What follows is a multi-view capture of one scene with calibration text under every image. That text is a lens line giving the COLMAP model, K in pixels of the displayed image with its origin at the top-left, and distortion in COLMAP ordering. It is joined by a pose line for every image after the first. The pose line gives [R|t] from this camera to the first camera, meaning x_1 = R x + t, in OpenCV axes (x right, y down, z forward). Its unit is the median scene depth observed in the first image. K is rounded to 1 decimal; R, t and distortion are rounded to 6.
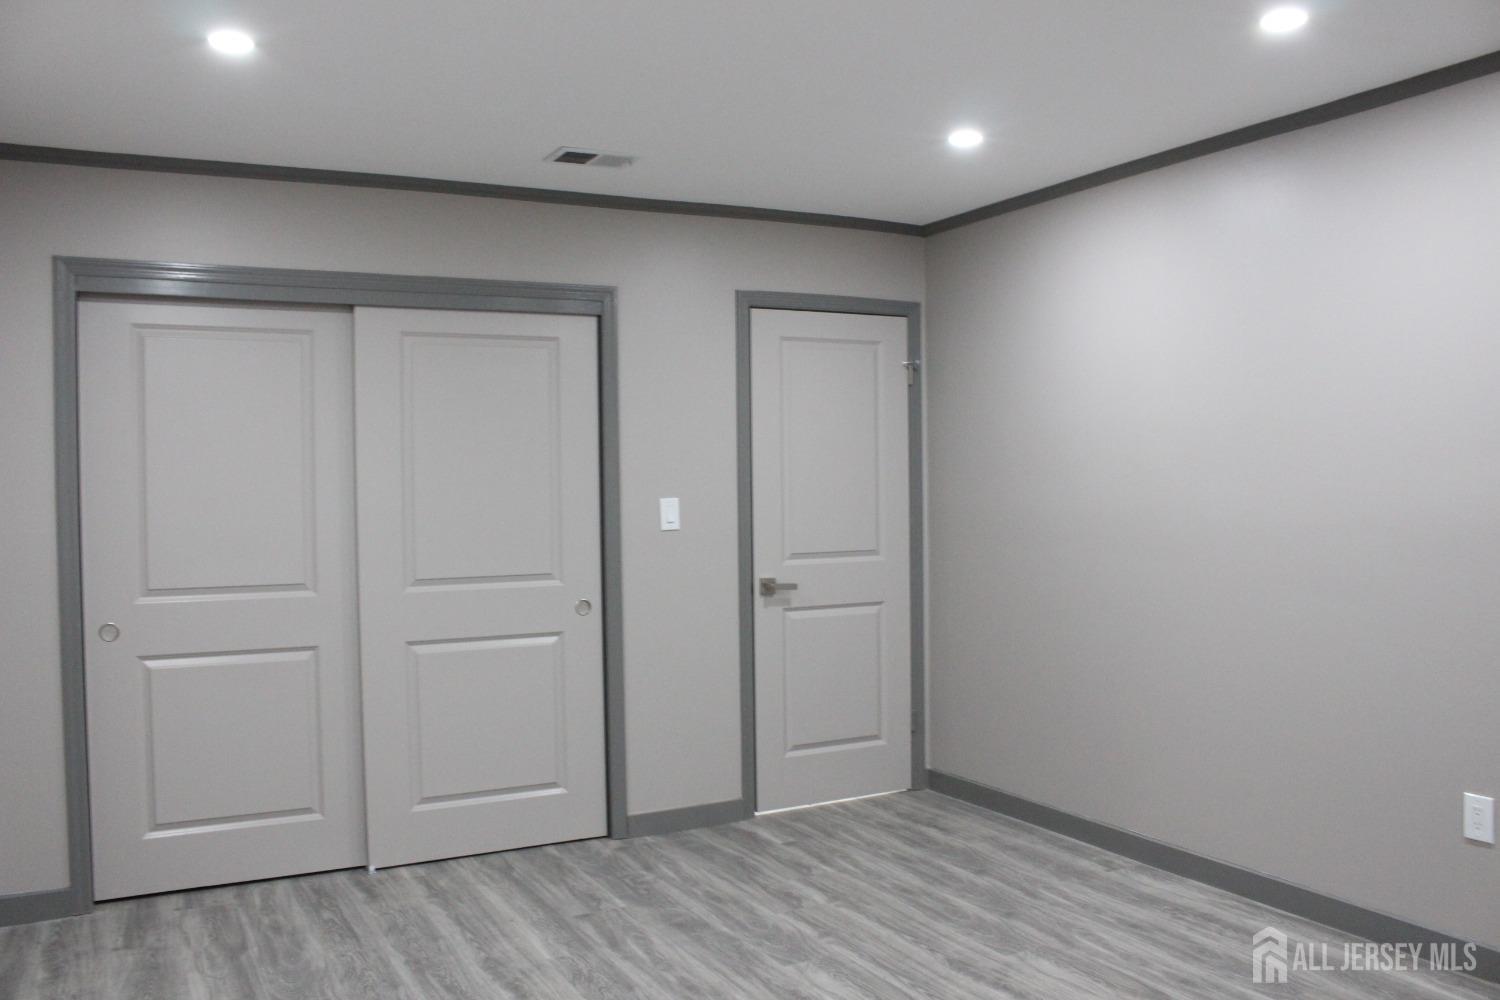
lens RADIAL K [[1222.3, 0, 750.0], [0, 1222.3, 500.0], [0, 0, 1]] dist [-0.151201, 0.112133]
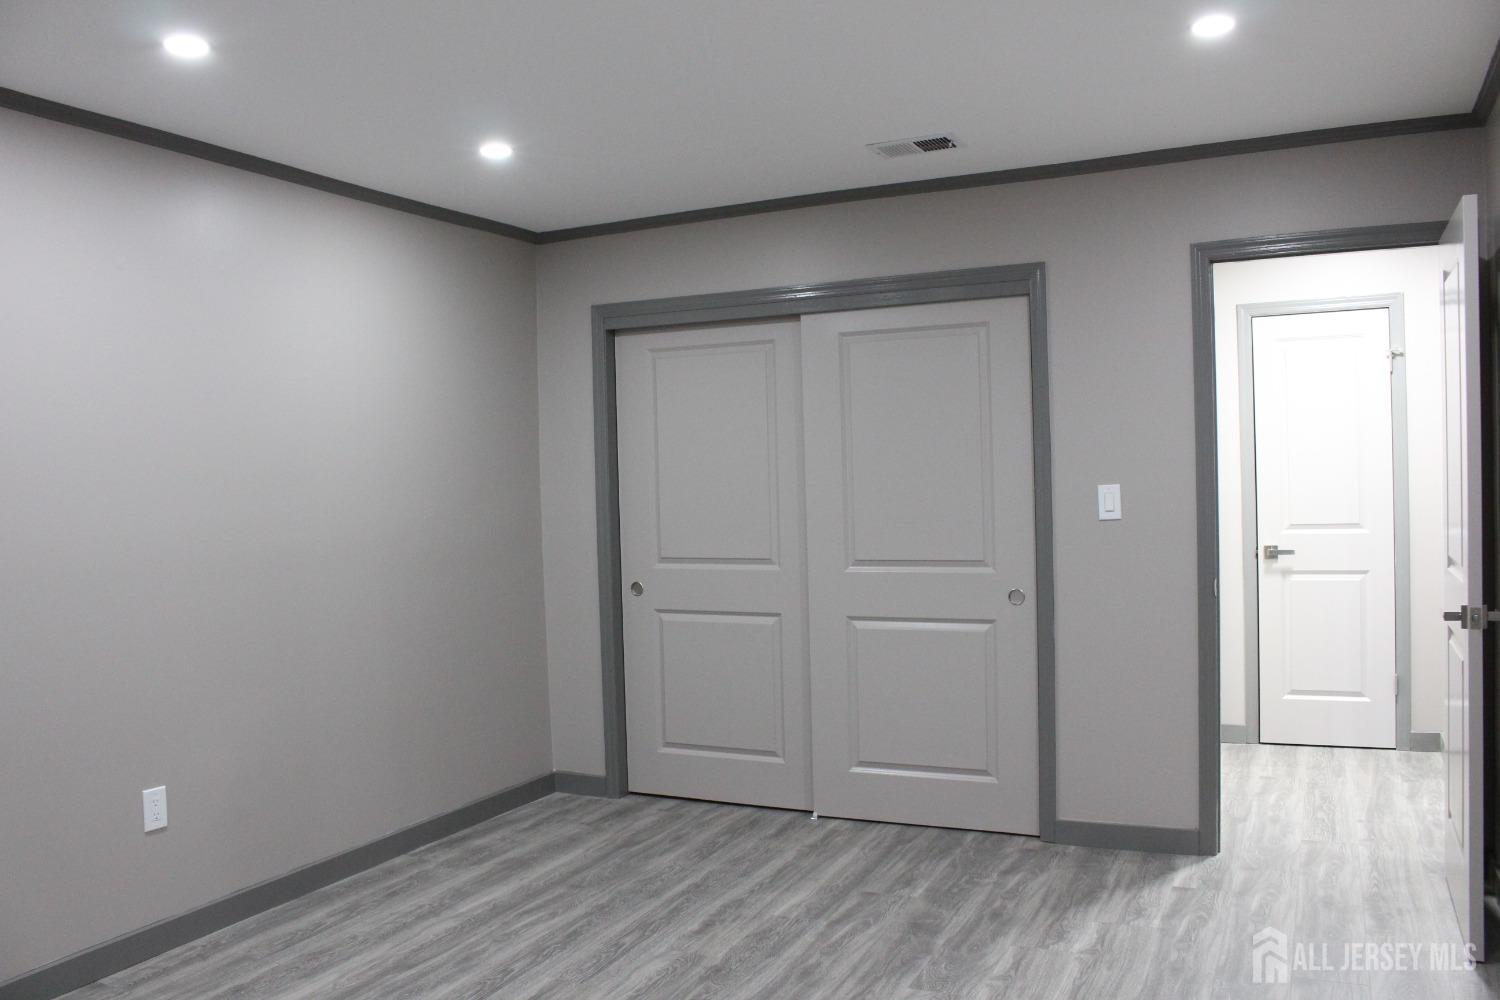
lens RADIAL K [[1222.3, 0, 750.0], [0, 1222.3, 500.0], [0, 0, 1]] dist [-0.151201, 0.112133]
pose [[0.593721, 0.013083, -0.804564, 0.595115], [0.007164, 0.999742, 0.021544, -0.013442], [0.804639, -0.018555, 0.593475, 0.294582]]
